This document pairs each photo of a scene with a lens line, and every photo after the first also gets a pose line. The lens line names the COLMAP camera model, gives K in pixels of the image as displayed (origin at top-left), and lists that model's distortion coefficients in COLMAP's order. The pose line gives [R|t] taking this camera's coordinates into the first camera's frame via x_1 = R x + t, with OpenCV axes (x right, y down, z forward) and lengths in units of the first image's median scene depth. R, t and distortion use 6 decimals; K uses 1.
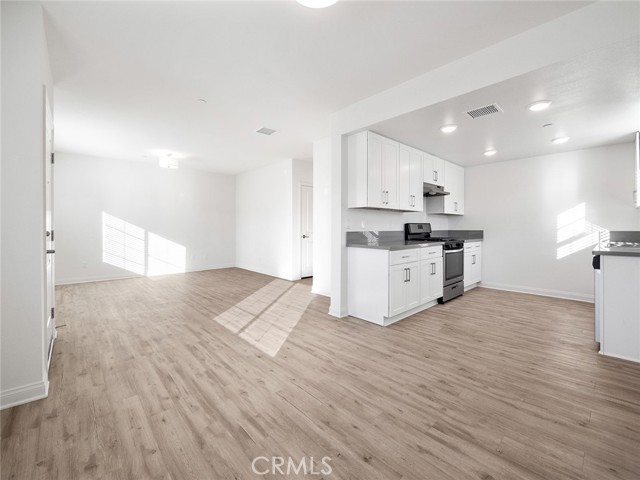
lens RADIAL K [[270.5, 0, 321.7], [0, 270.5, 231.3], [0, 0, 1]] dist [-0.004877, 0.000049]
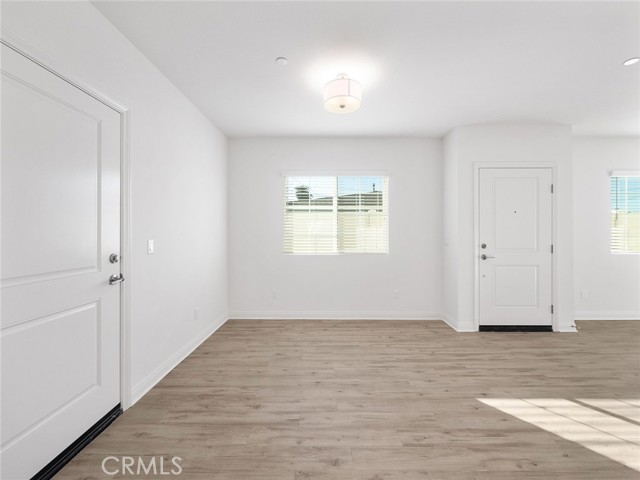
lens RADIAL K [[270.5, 0, 321.7], [0, 270.5, 231.3], [0, 0, 1]] dist [-0.004877, 0.000049]
pose [[-0.684319, -0.005447, -0.729162, 0.532972], [-0.003700, 0.999985, -0.003998, -0.043611], [0.729173, -0.000038, -0.684329, 0.828643]]
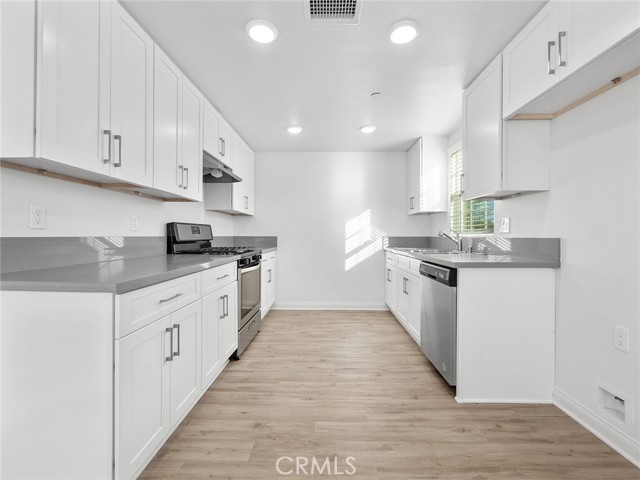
lens RADIAL K [[279.4, 0, 321.4], [0, 279.4, 236.8], [0, 0, 1]] dist [-0.002294, -0.000189]
pose [[0.695752, 0.001805, 0.718280, 0.160274], [0.003859, 0.999973, -0.006250, 0.004630], [-0.718272, 0.007120, 0.695726, 0.515578]]
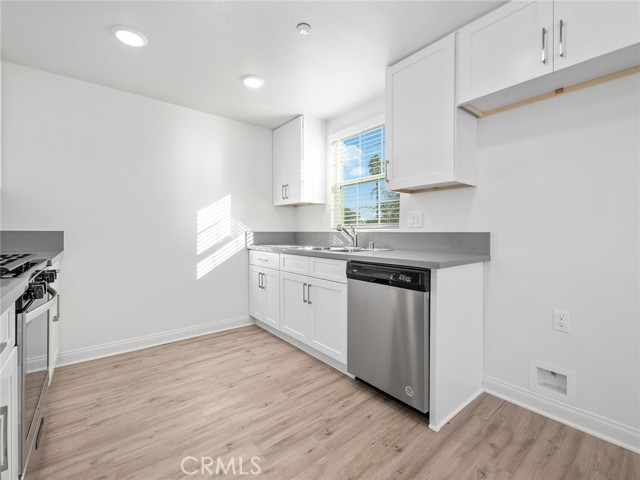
lens RADIAL K [[283.5, 0, 320.7], [0, 283.5, 232.9], [0, 0, 1]] dist [0.000190, -0.000171]
pose [[0.059718, 0.001432, 0.998214, 0.268331], [0.007116, 0.999973, -0.001860, 0.005574], [-0.998190, 0.007215, 0.059706, 0.852648]]
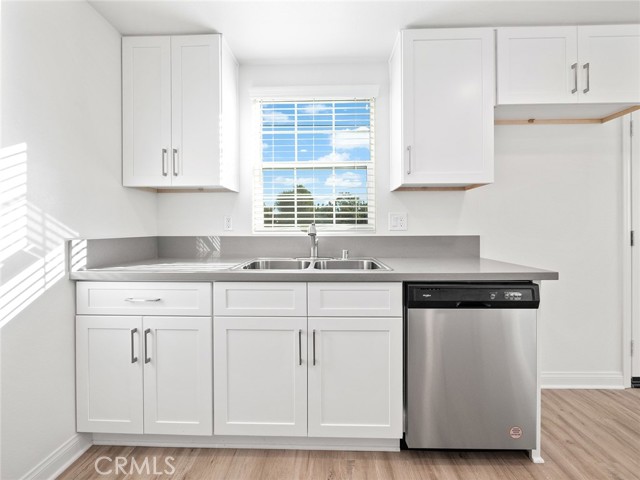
lens RADIAL K [[270.5, 0, 321.7], [0, 270.5, 231.3], [0, 0, 1]] dist [-0.004877, 0.000049]
pose [[-0.713637, 0.005118, 0.700497, 0.678998], [0.013799, 0.999882, 0.006752, -0.011511], [-0.700380, 0.014485, -0.713623, 1.179221]]
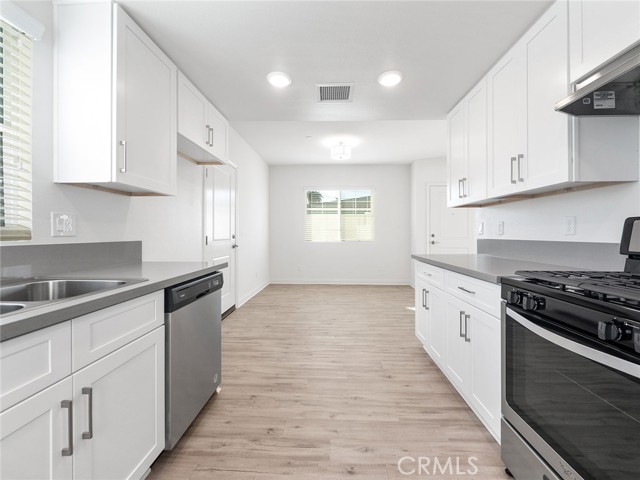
lens RADIAL K [[270.5, 0, 321.7], [0, 270.5, 231.3], [0, 0, 1]] dist [-0.004877, 0.000049]
pose [[-0.706148, -0.002220, -0.708061, 0.974679], [-0.005511, 0.999982, 0.002361, -0.018323], [0.708043, 0.005569, -0.706147, 1.249609]]
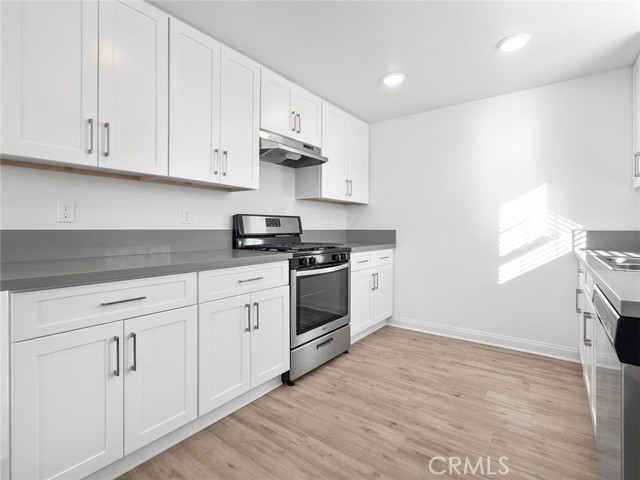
lens RADIAL K [[314.7, 0, 323.2], [0, 314.7, 230.8], [0, 0, 1]] dist [-0.000940, -0.000242]
pose [[0.982476, 0.003448, 0.186355, 0.467861], [-0.002229, 0.999975, -0.006750, 0.005024], [-0.186374, 0.006216, 0.982459, 0.527902]]
